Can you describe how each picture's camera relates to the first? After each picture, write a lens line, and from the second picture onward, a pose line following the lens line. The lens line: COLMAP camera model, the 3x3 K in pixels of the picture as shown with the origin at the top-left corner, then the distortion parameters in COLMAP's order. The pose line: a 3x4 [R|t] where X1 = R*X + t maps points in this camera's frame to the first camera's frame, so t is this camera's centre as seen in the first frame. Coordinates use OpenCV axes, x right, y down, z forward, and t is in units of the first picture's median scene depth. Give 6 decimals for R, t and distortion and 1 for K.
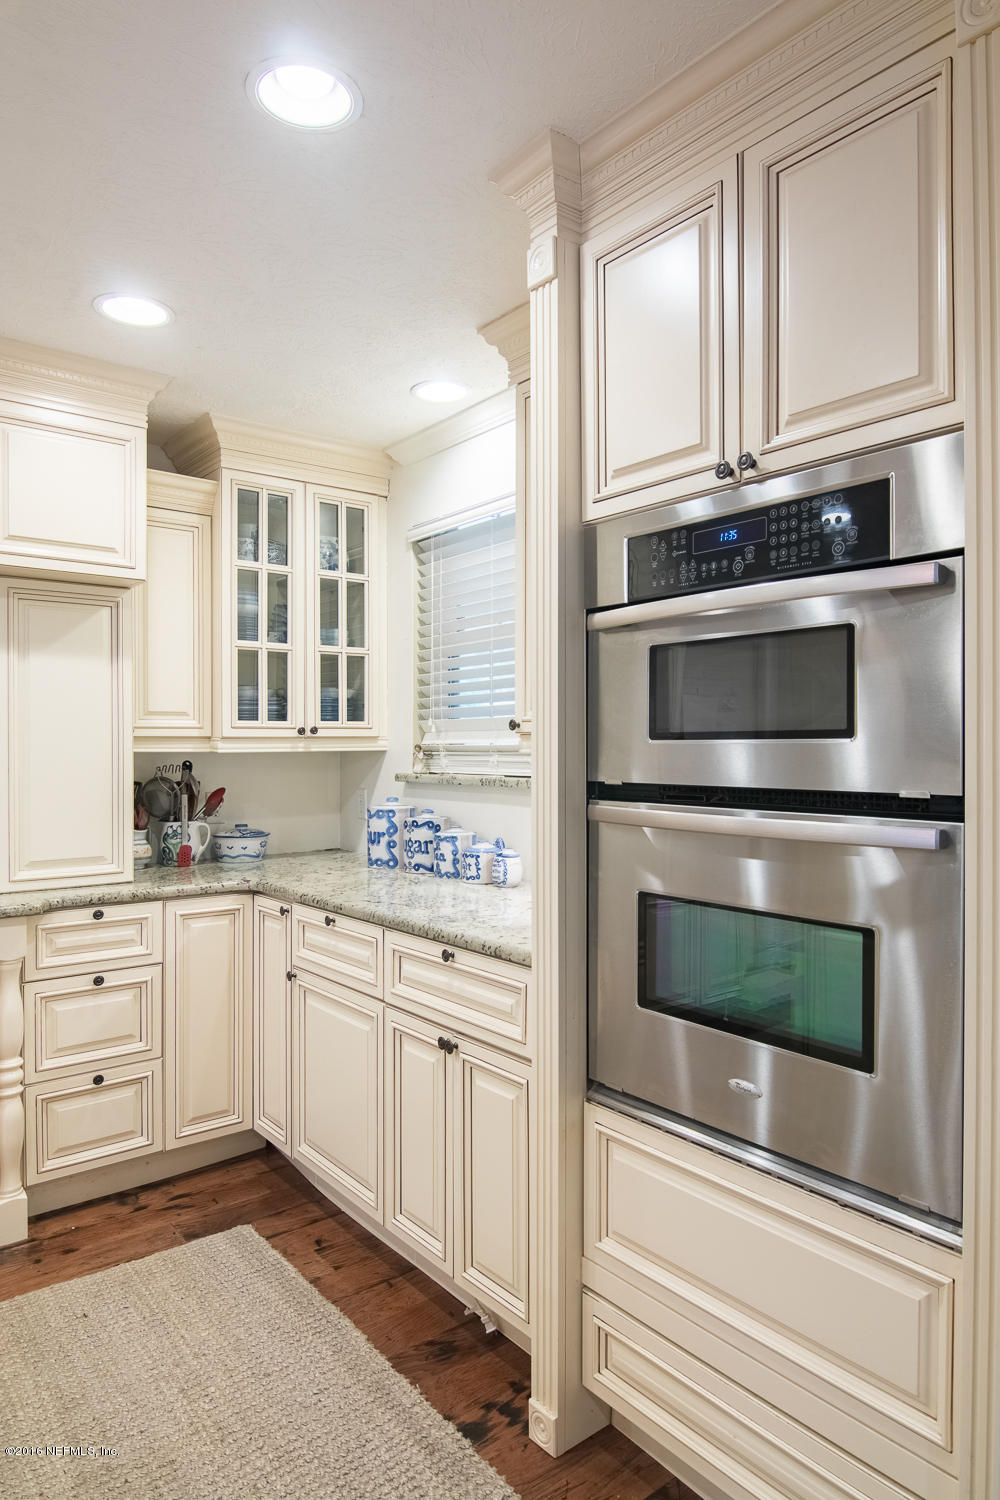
lens RADIAL K [[950.6, 0, 500.0], [0, 950.6, 750.0], [0, 0, 1]] dist [0.001370, -0.000530]
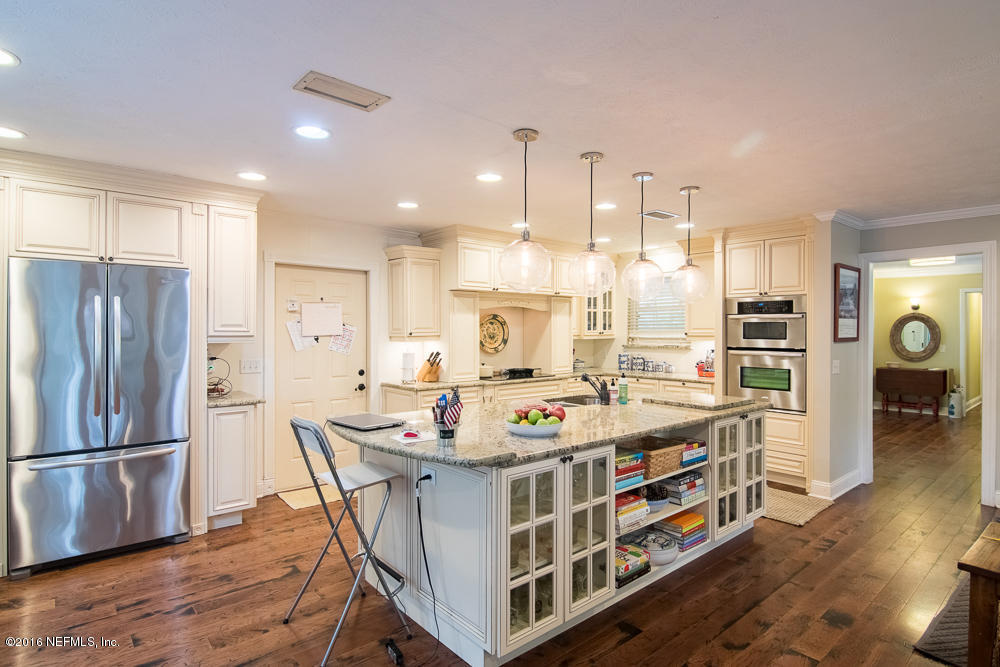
lens RADIAL K [[514.0, 0, 500.0], [0, 514.0, 333.5], [0, 0, 1]] dist [0.041549, 0.000133]
pose [[0.999469, 0.000115, 0.032582, -1.270374], [-0.000285, 0.999986, 0.005197, -0.055409], [-0.032581, -0.005204, 0.999456, -1.857296]]
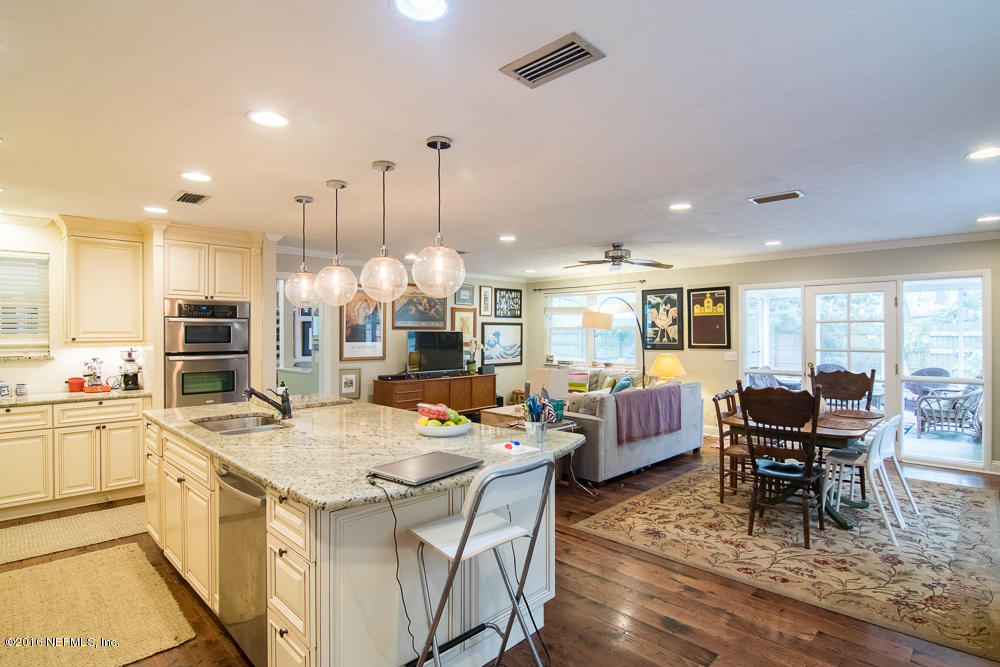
lens RADIAL K [[515.8, 0, 500.0], [0, 515.8, 333.5], [0, 0, 1]] dist [-0.027516, -0.000036]
pose [[-0.124679, -0.002520, 0.992194, -2.659202], [0.000633, 0.999996, 0.002620, -0.068135], [-0.992197, 0.000955, -0.124676, -0.346345]]
